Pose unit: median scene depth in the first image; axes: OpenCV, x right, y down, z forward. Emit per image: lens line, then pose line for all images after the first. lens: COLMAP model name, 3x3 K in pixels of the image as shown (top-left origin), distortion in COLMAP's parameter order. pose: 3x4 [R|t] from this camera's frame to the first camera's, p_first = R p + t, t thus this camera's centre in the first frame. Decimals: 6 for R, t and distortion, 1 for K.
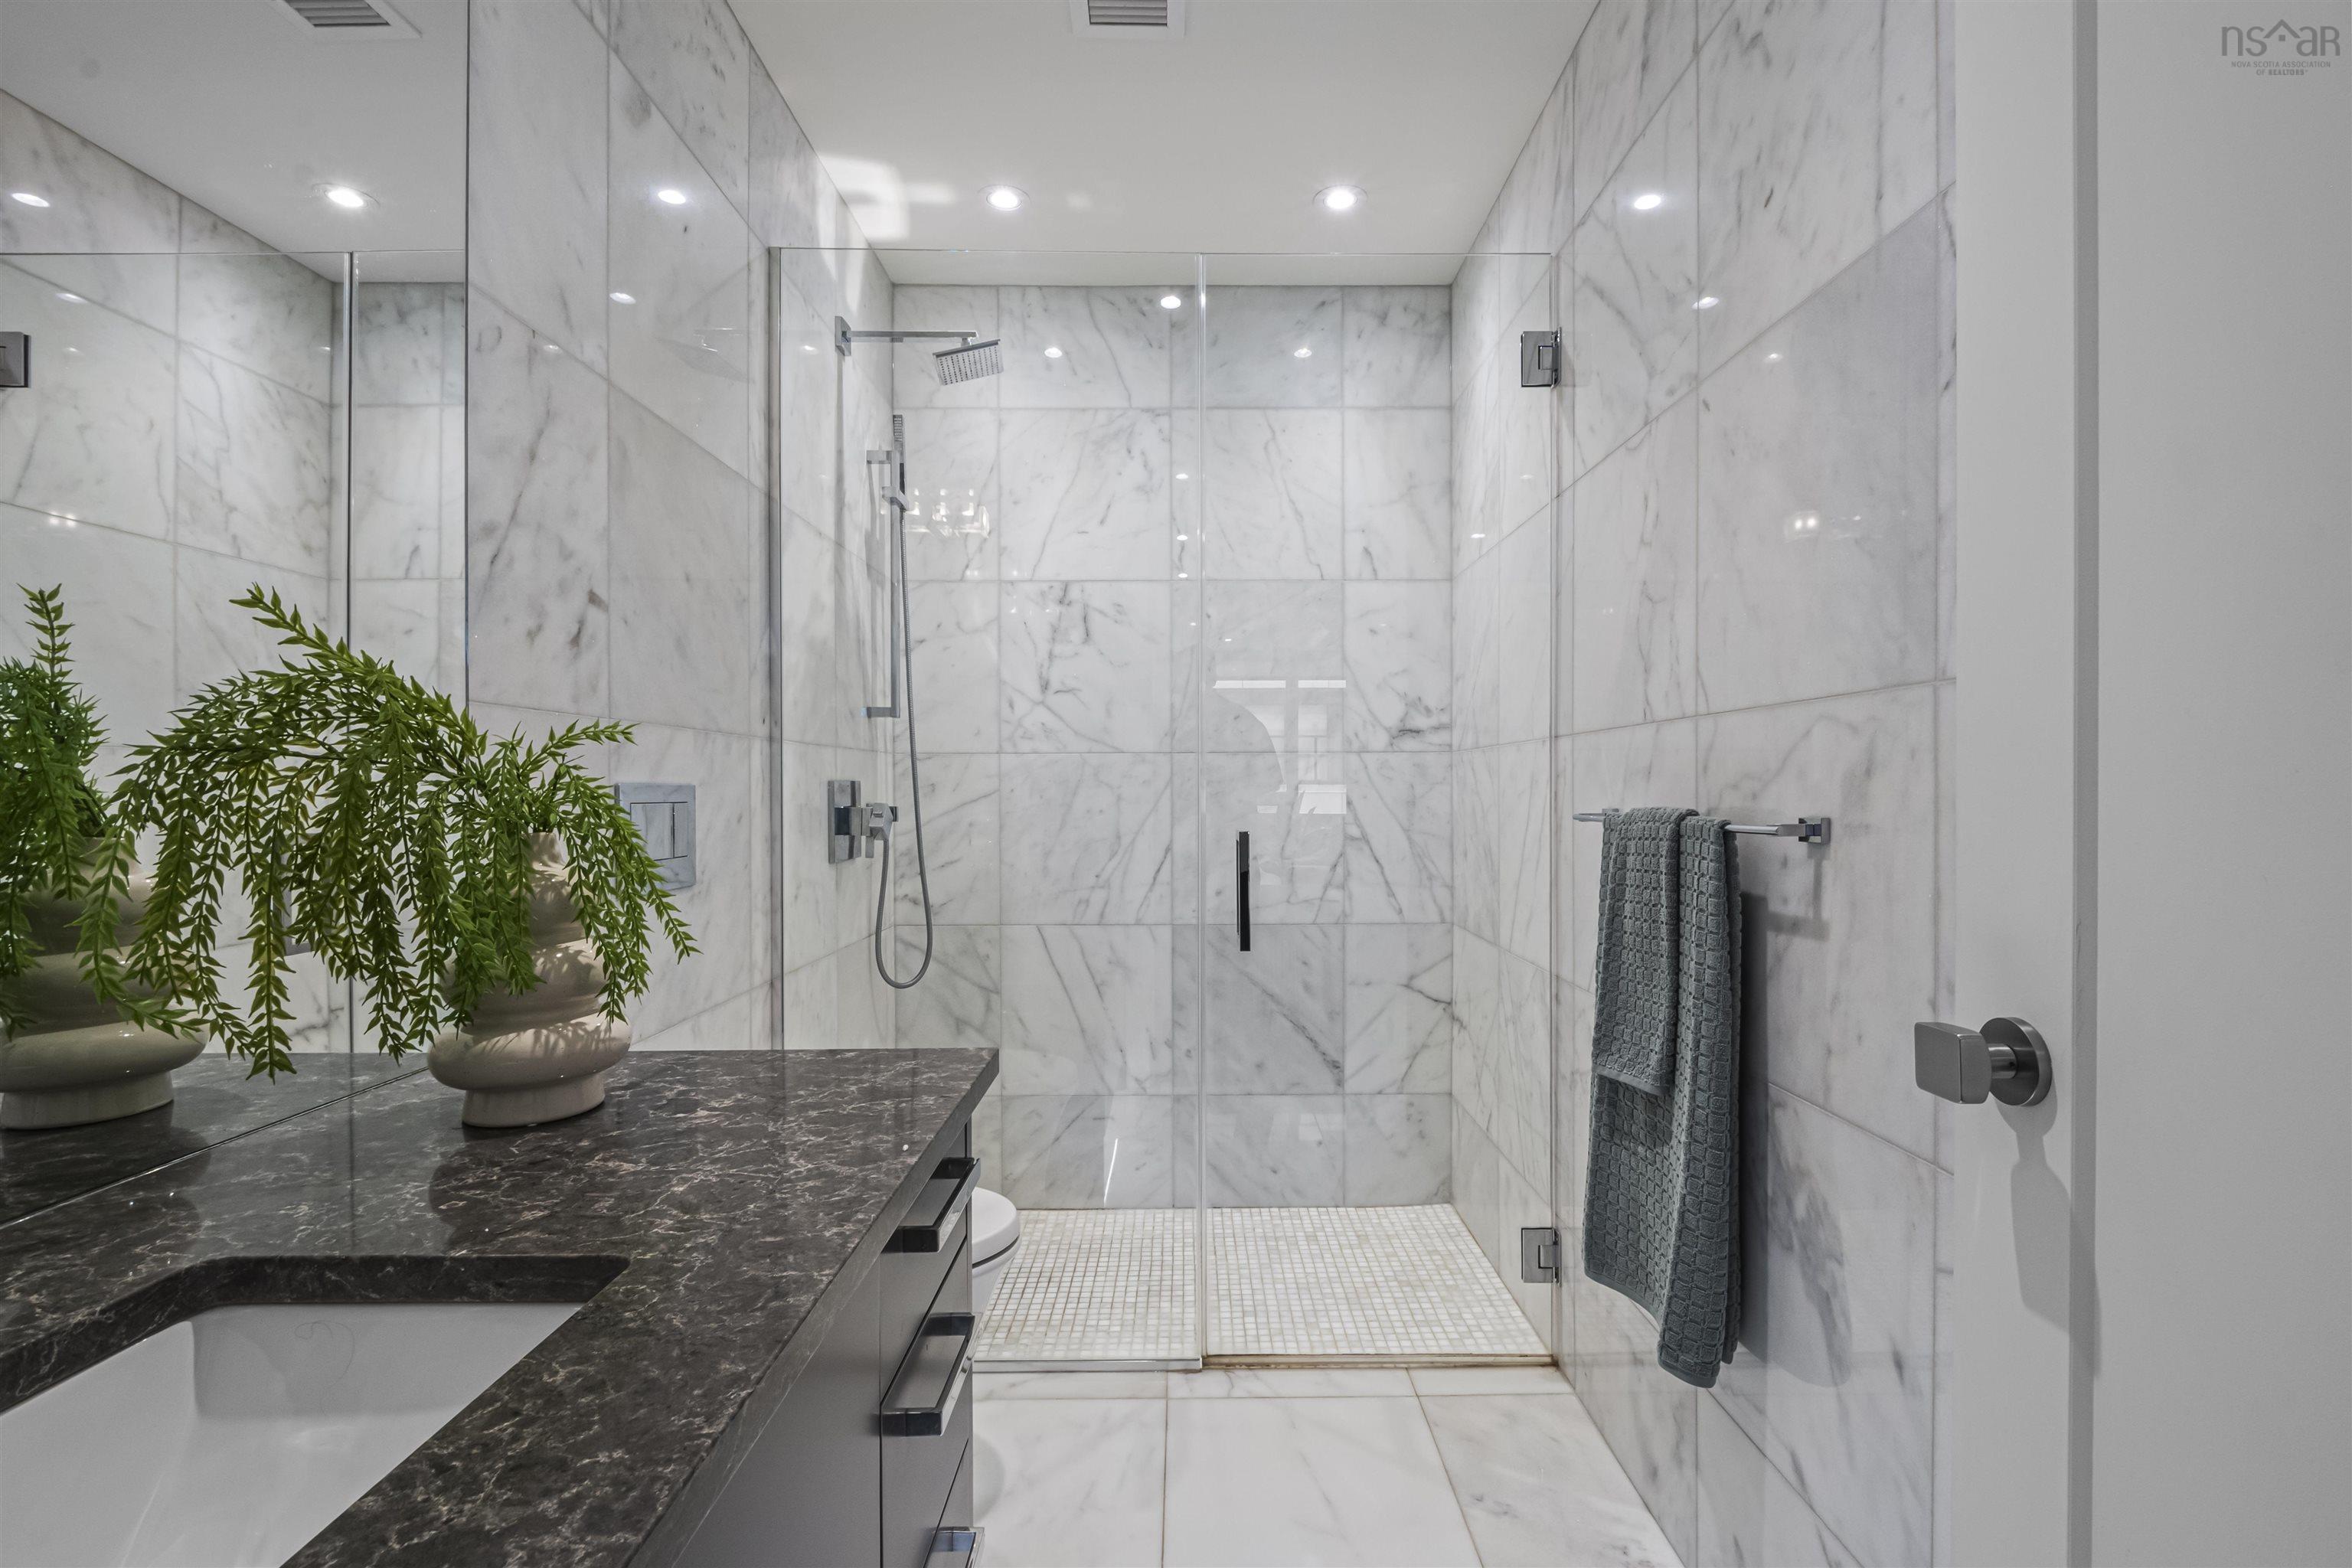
lens RADIAL K [[1045.3, 0, 1195.5], [0, 1045.3, 802.3], [0, 0, 1]] dist [0.001298, -0.002352]
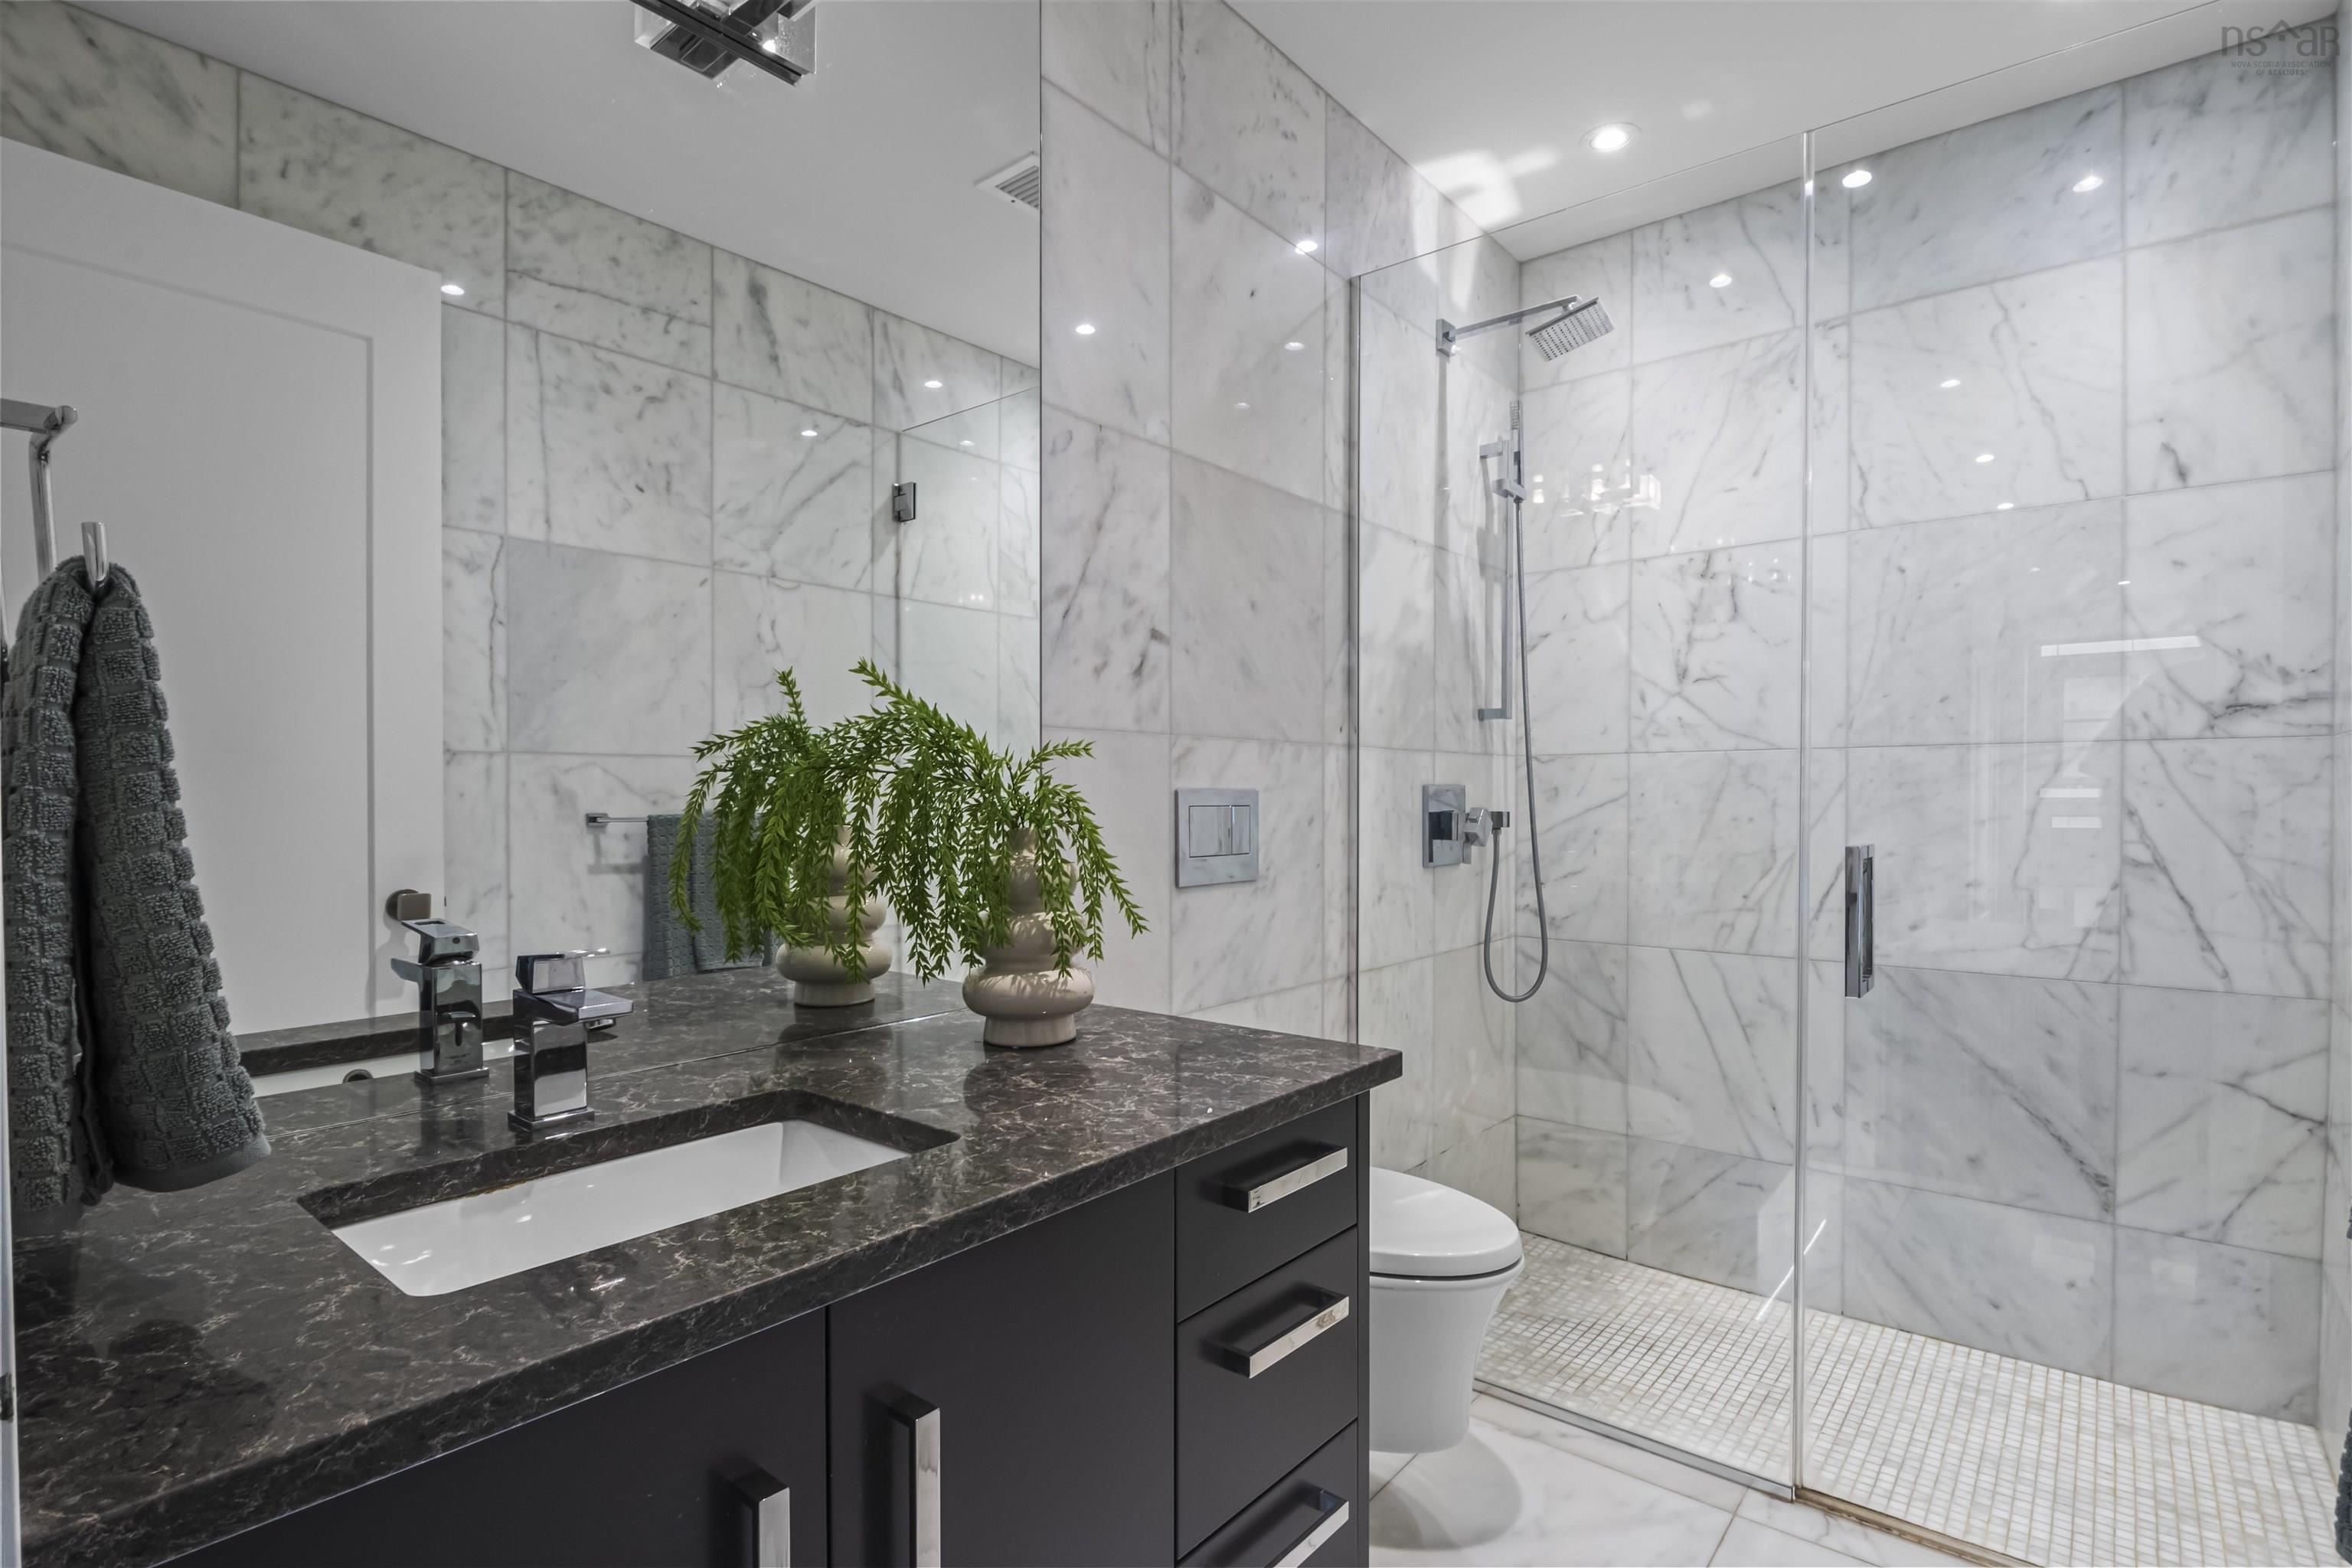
lens RADIAL K [[1134.3, 0, 1191.5], [0, 1134.3, 818.3], [0, 0, 1]] dist [0.003223, -0.007004]
pose [[0.772008, 0.013946, -0.635459, 0.162839], [-0.007705, 0.999891, 0.012583, -0.000631], [0.635566, -0.004818, 0.772032, 0.012657]]
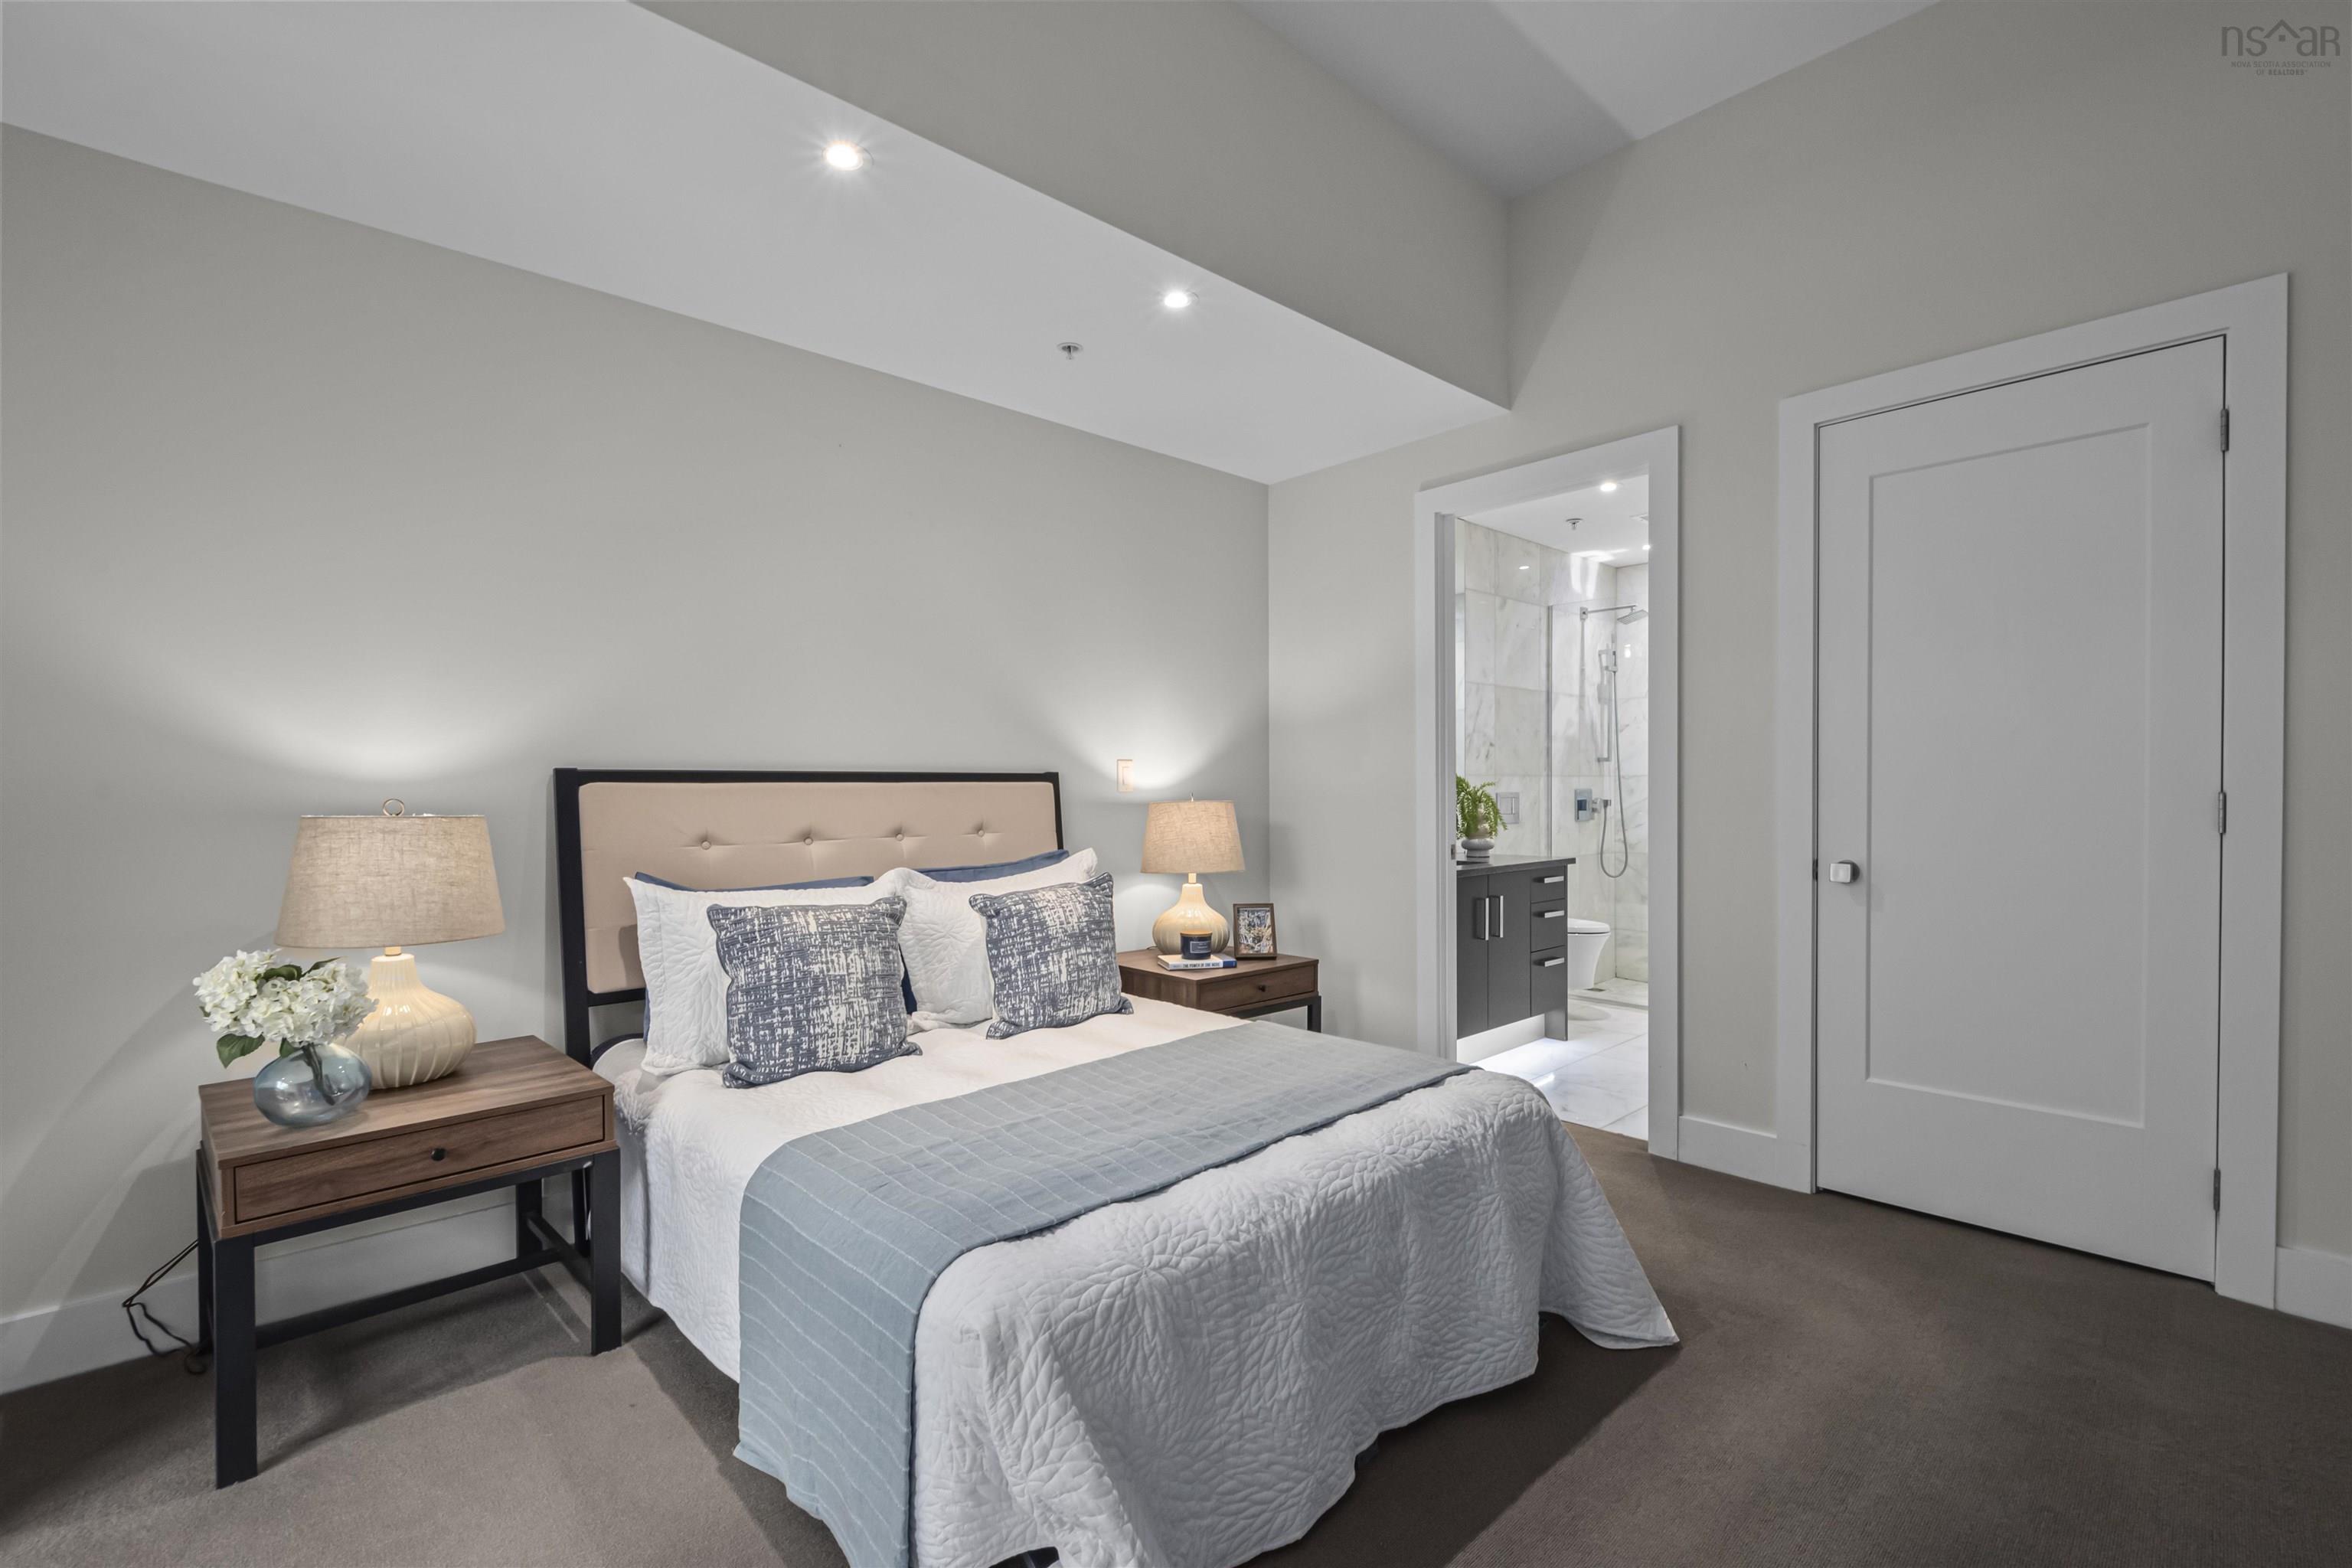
lens RADIAL K [[1045.3, 0, 1208.3], [0, 1045.3, 821.2], [0, 0, 1]] dist [0.001298, -0.002352]
pose [[0.692051, 0.017621, -0.721633, 0.842621], [-0.000865, 0.999722, 0.023581, -0.002047], [0.721848, -0.015695, 0.691874, -1.371686]]
